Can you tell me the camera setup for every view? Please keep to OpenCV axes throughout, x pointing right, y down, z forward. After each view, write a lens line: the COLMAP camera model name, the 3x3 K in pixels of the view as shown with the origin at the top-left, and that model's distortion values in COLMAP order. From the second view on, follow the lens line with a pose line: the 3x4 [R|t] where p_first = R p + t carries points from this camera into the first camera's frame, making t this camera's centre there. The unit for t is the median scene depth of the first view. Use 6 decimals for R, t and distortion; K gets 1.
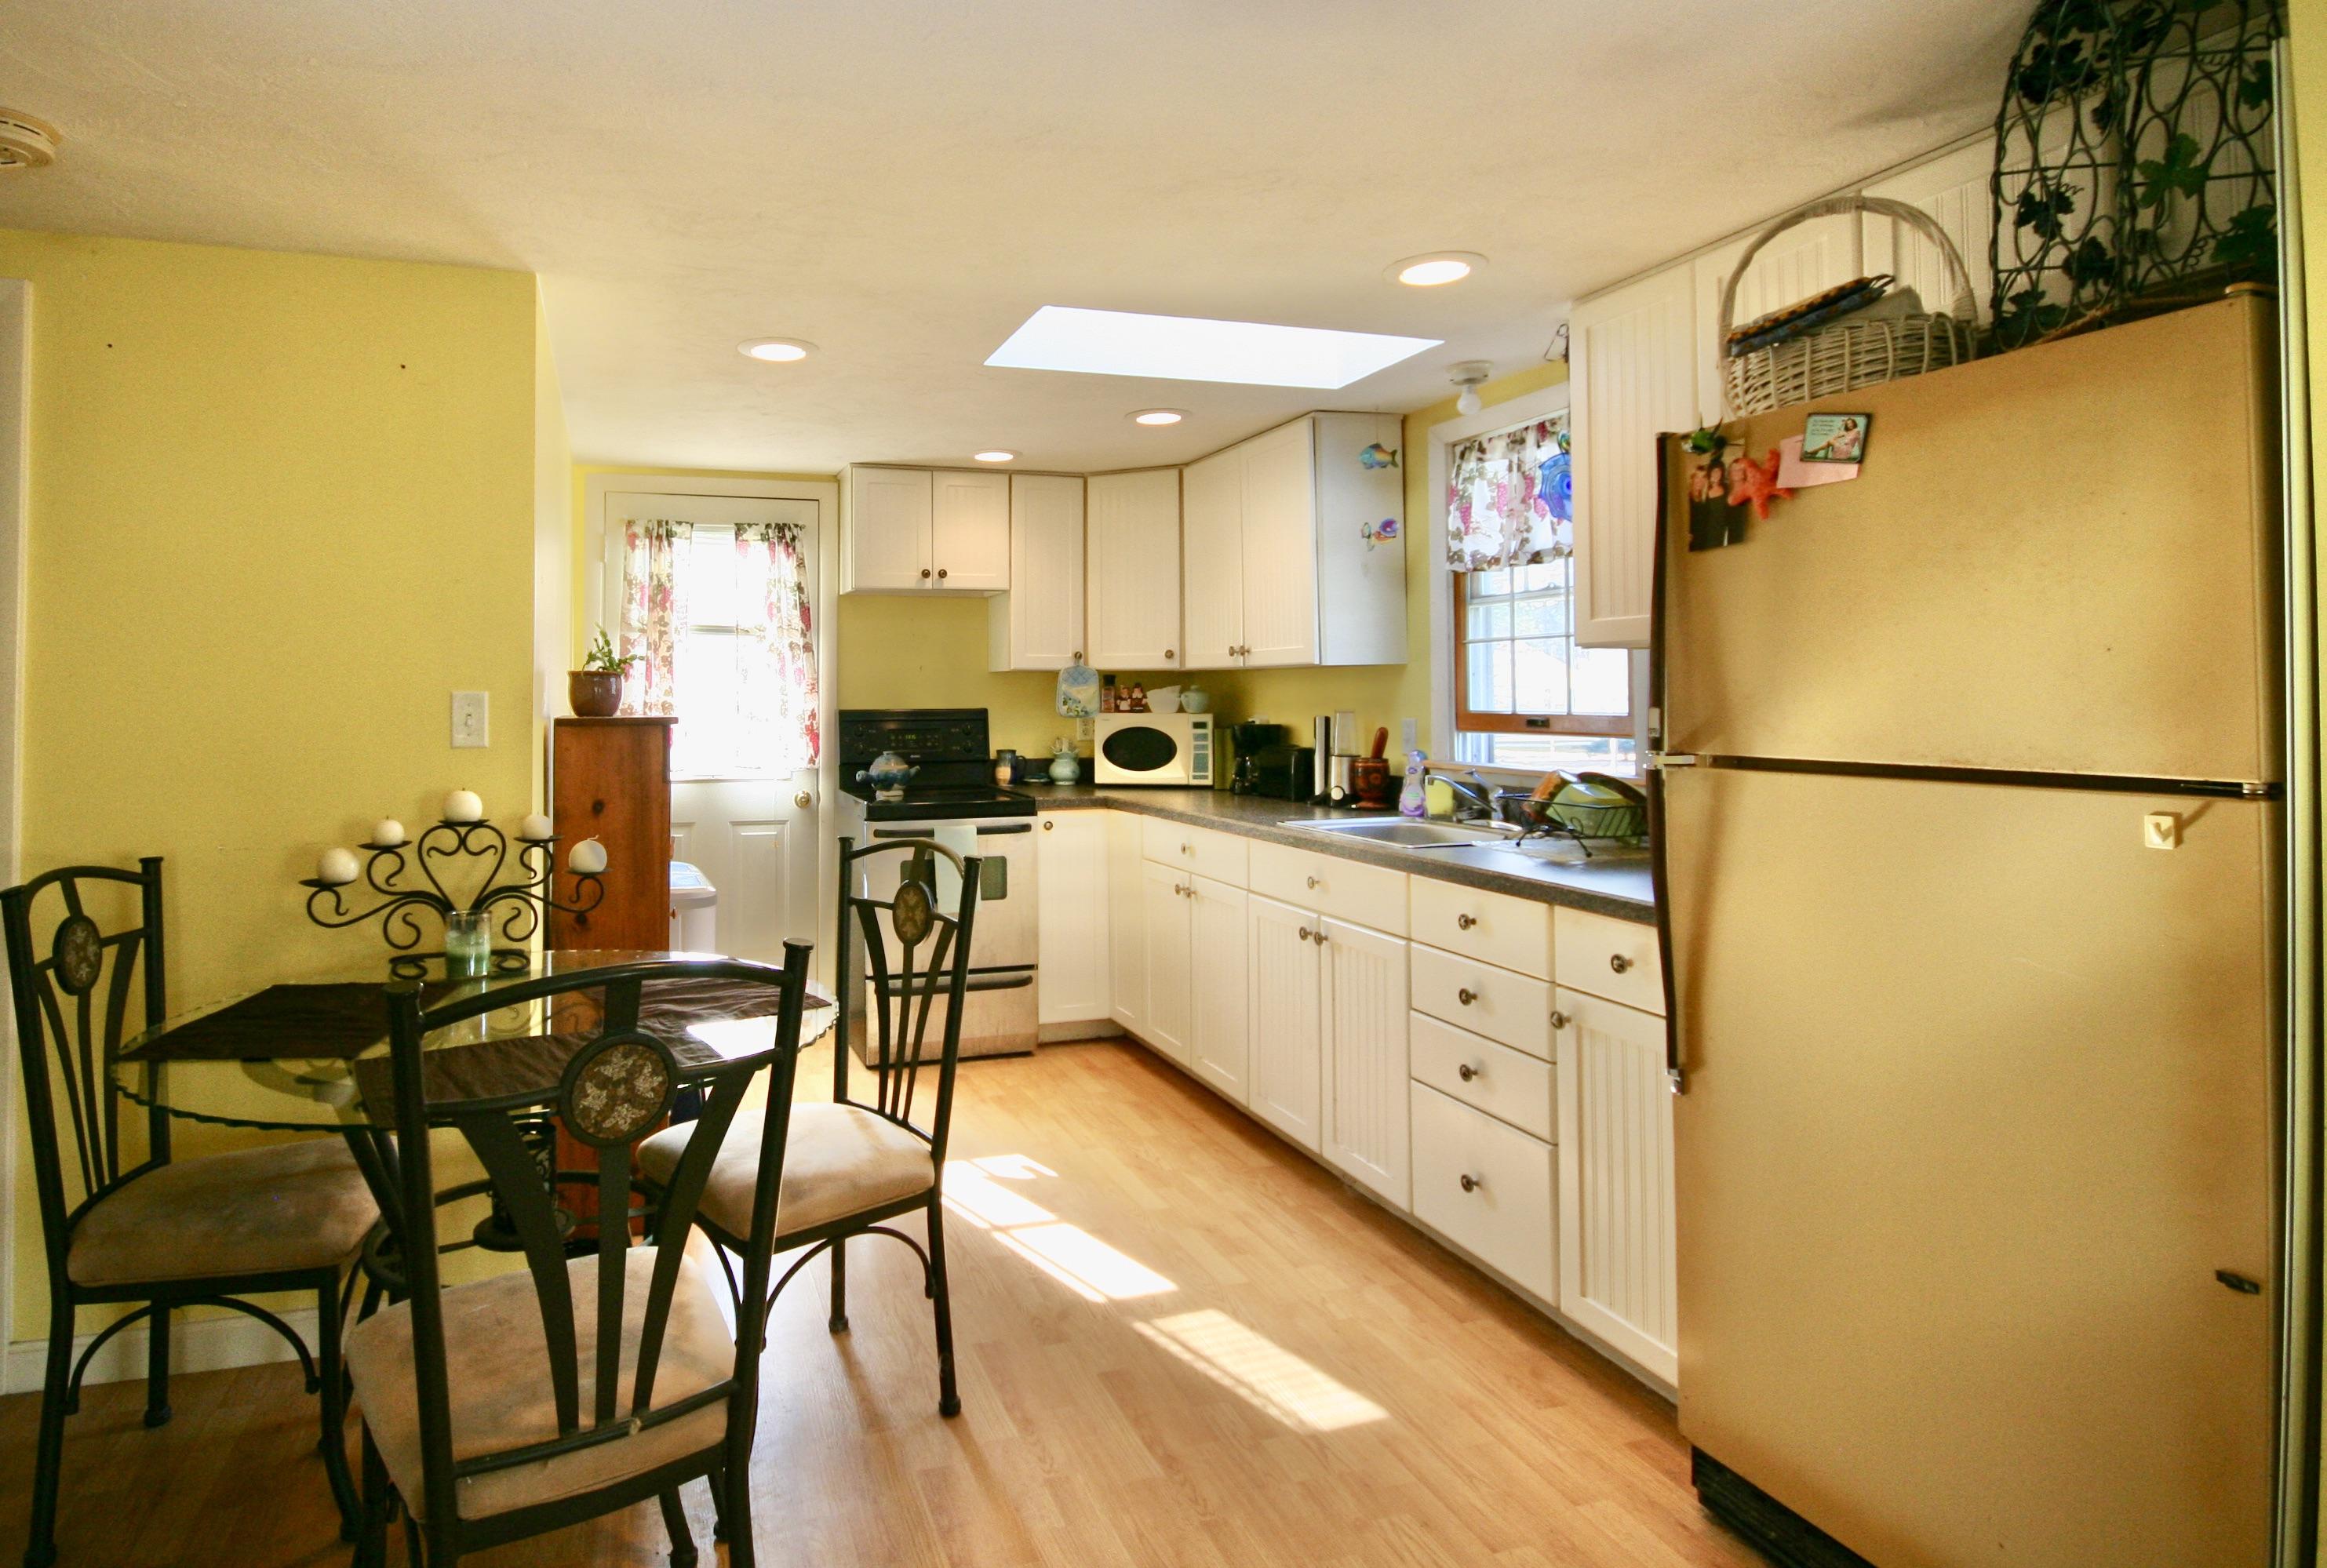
lens RADIAL K [[1469.8, 0, 1160.4], [0, 1469.8, 661.2], [0, 0, 1]] dist [-0.004530, 0.000547]
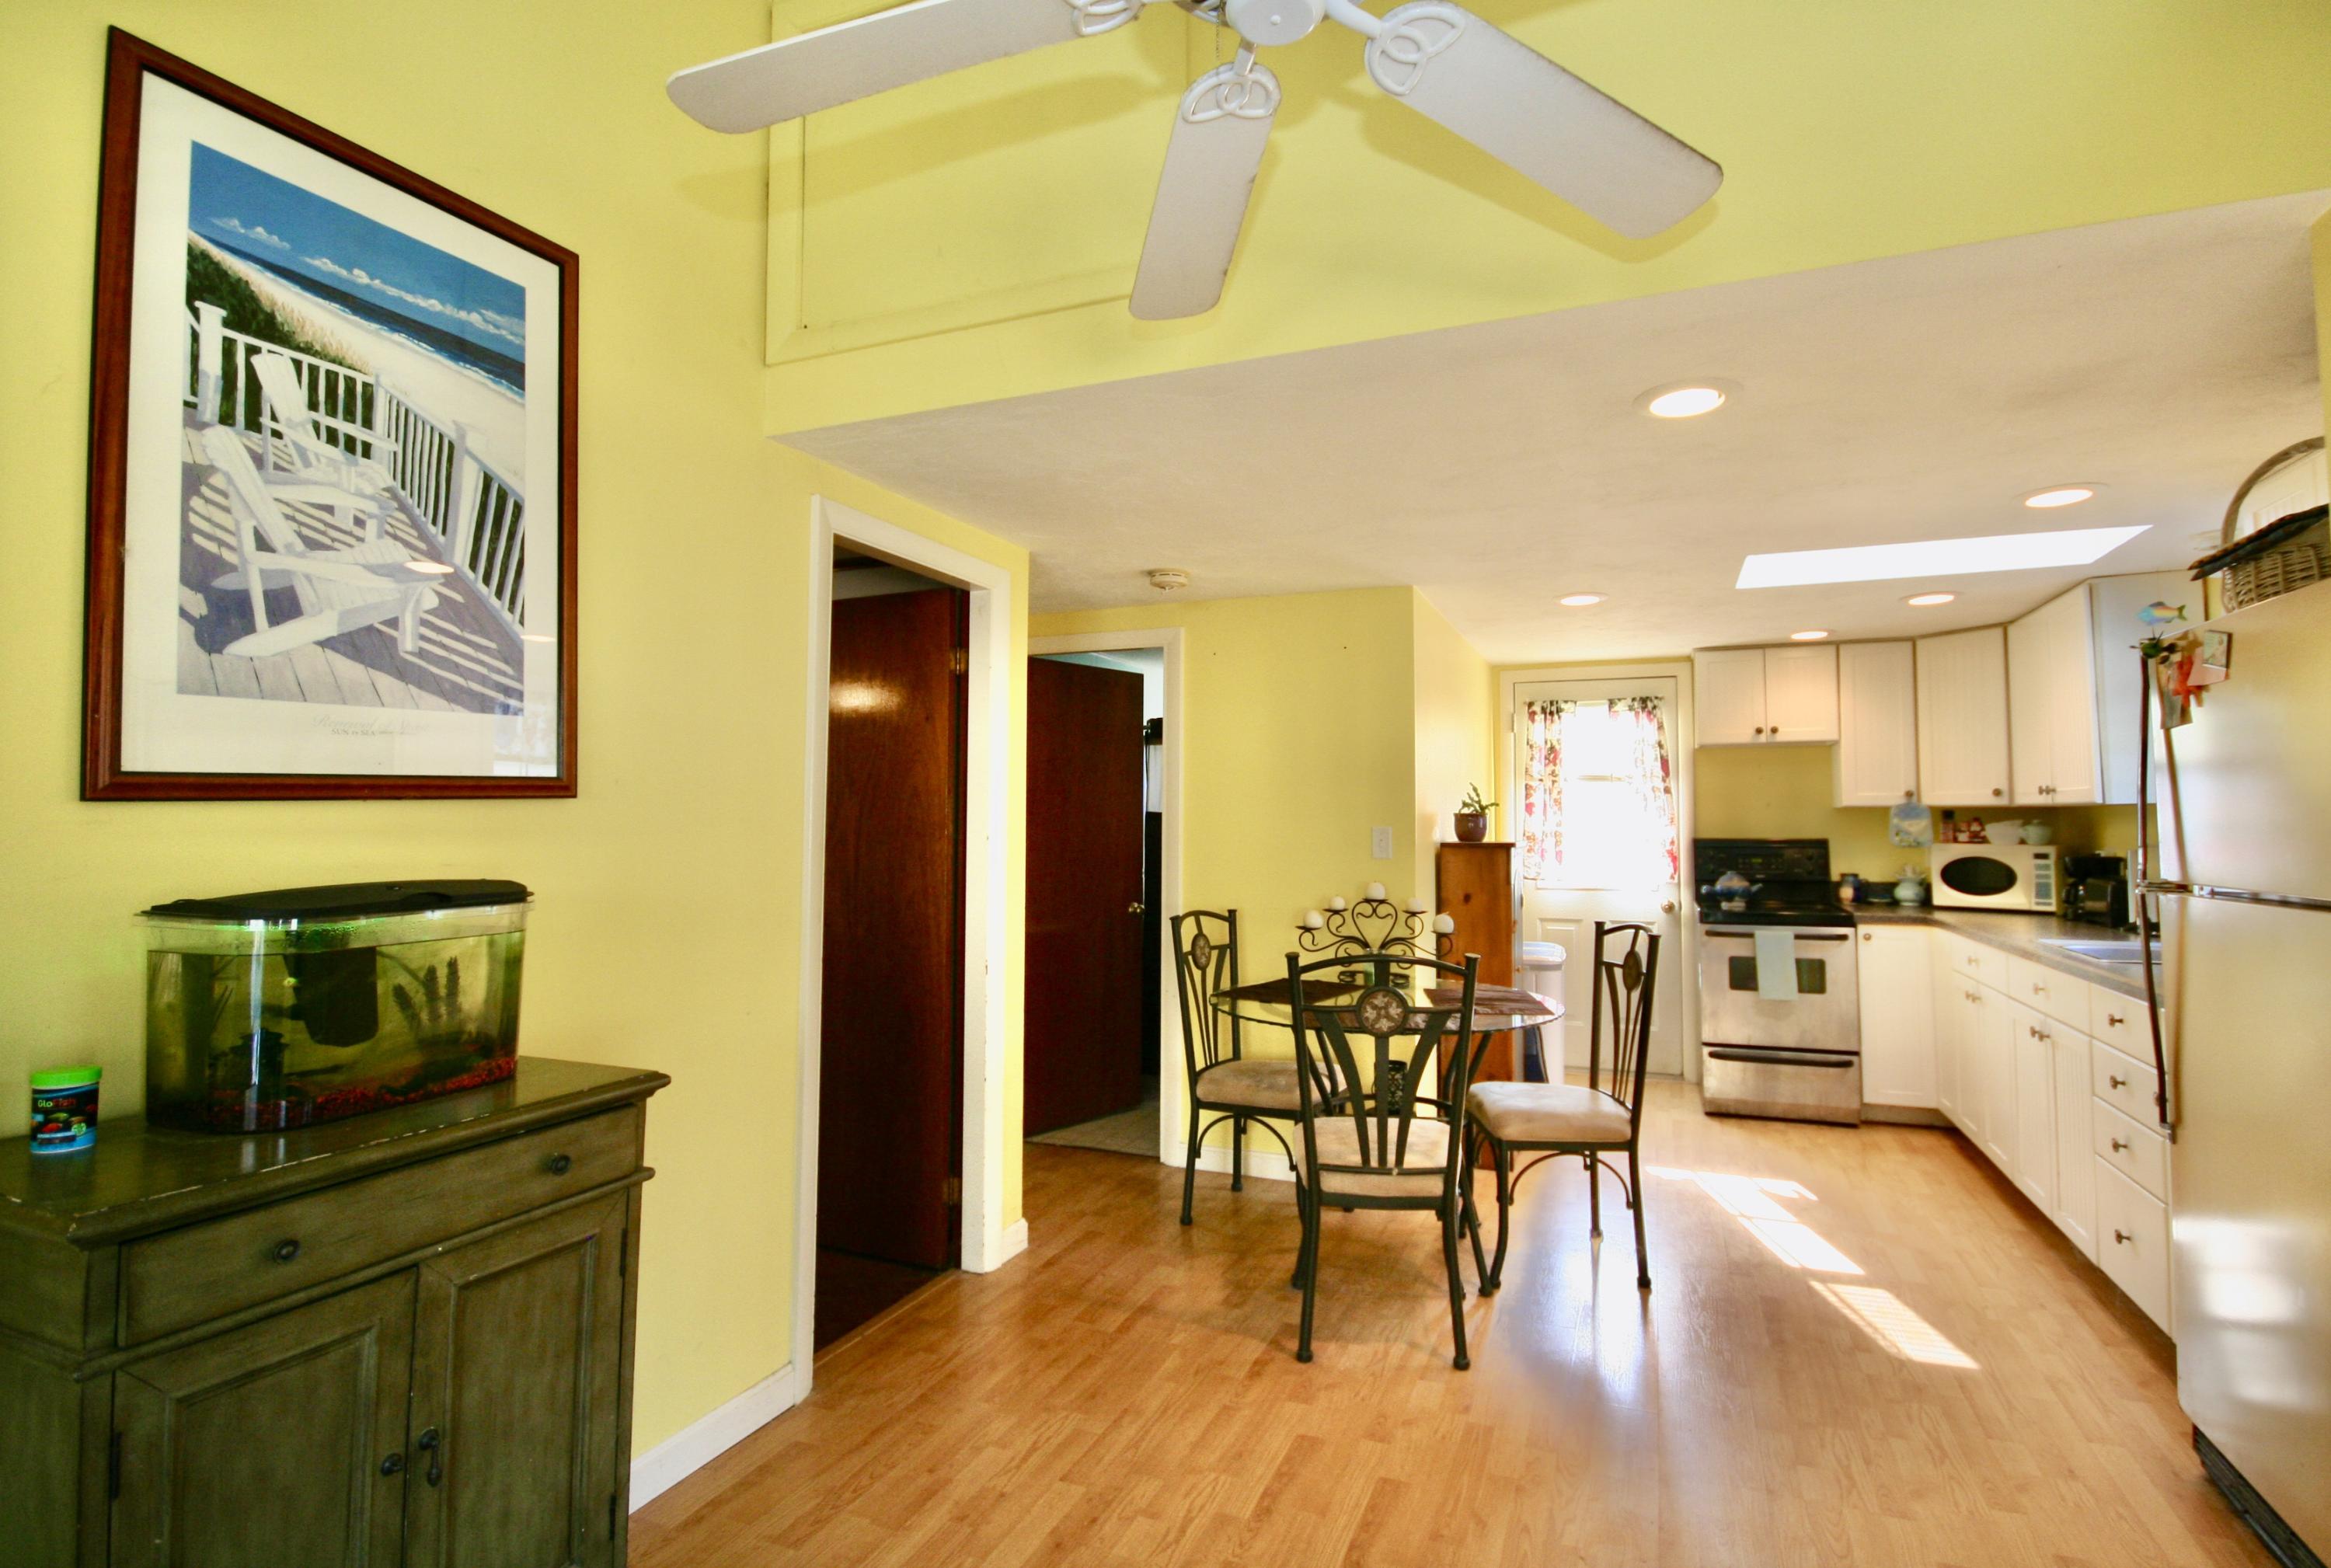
lens RADIAL K [[1155.9, 0, 1165.5], [0, 1155.9, 784.0], [0, 0, 1]] dist [-0.000050, 0.000148]
pose [[0.772537, -0.018292, -0.634706, 0.089110], [0.011050, 0.999821, -0.015365, -0.005258], [0.634874, 0.004857, 0.772601, -0.100932]]
